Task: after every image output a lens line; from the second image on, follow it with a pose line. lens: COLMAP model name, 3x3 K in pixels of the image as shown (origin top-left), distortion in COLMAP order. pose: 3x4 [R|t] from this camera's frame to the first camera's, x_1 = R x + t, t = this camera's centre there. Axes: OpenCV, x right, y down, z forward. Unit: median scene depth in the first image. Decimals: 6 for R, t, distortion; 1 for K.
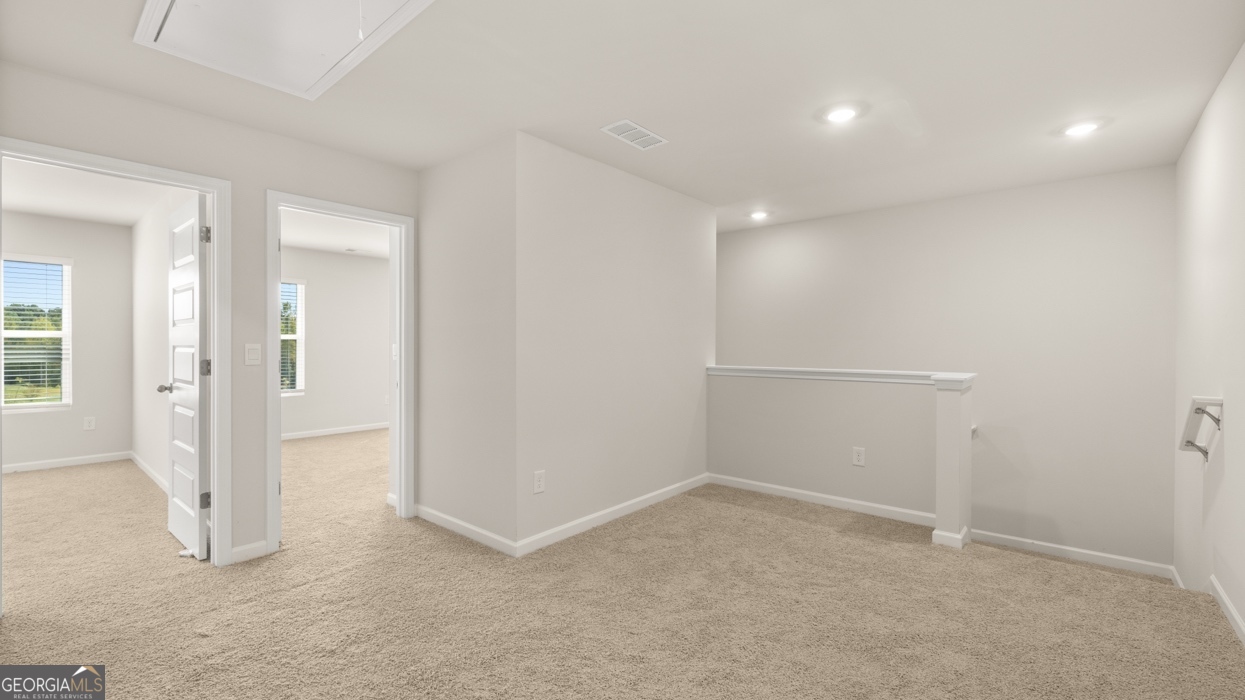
lens RADIAL K [[521.3, 0, 618.1], [0, 521.3, 345.4], [0, 0, 1]] dist [-0.000828, -0.000730]
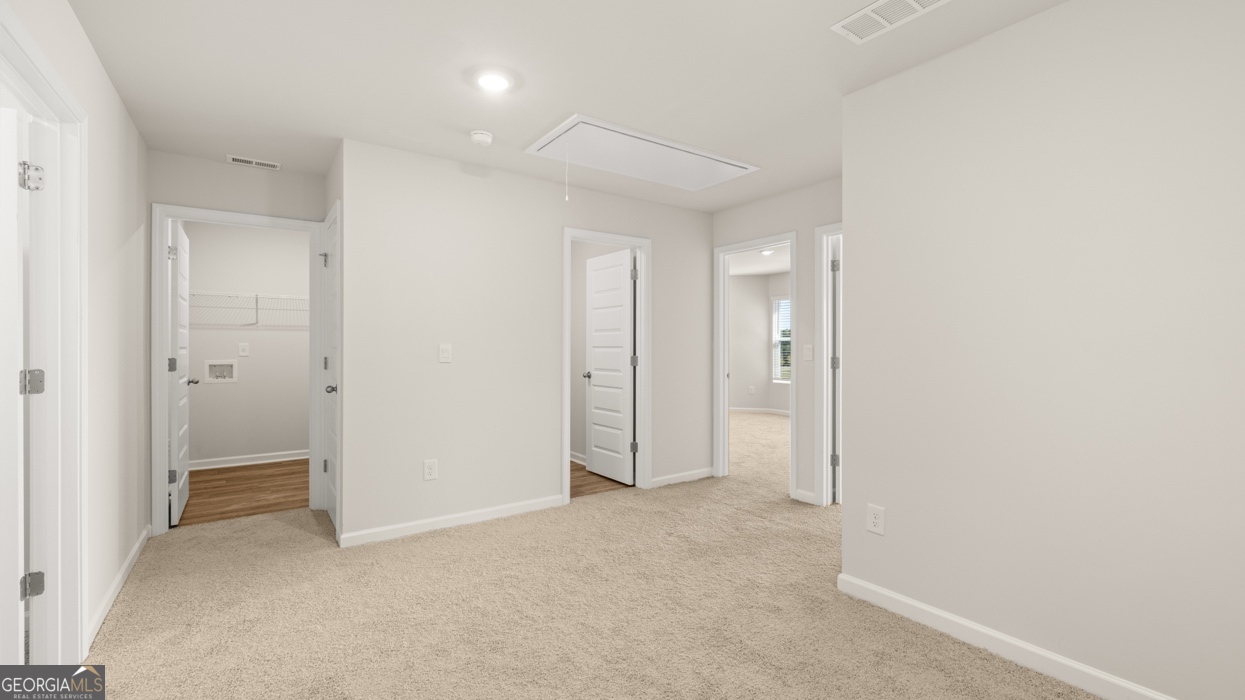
lens RADIAL K [[521.3, 0, 621.6], [0, 521.3, 347.4], [0, 0, 1]] dist [-0.000828, -0.000730]
pose [[-0.233744, 0.003643, -0.972291, 0.740427], [-0.003441, 0.999984, 0.004574, -0.000171], [0.972292, 0.004414, -0.233728, 0.854911]]
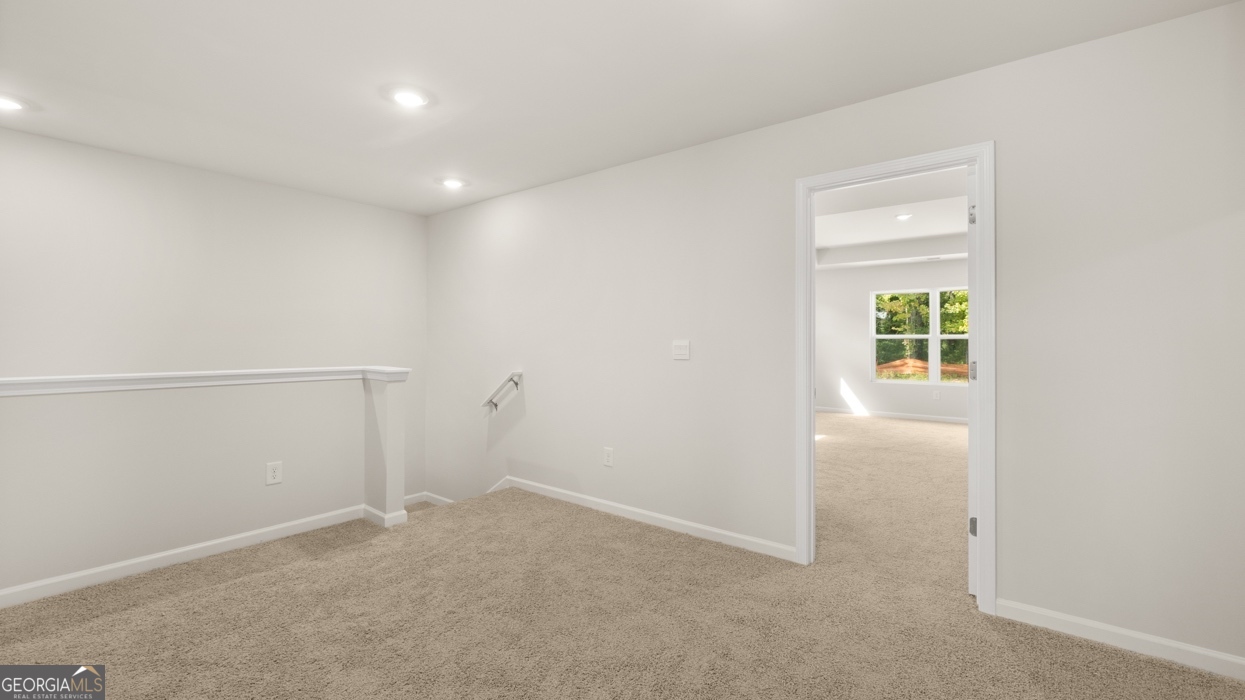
lens RADIAL K [[521.3, 0, 620.5], [0, 521.3, 347.3], [0, 0, 1]] dist [-0.000828, -0.000730]
pose [[-0.034040, -0.008134, 0.999387, -0.489711], [-0.000036, 0.999967, 0.008137, 0.006957], [-0.999420, 0.000241, -0.034039, 0.599992]]
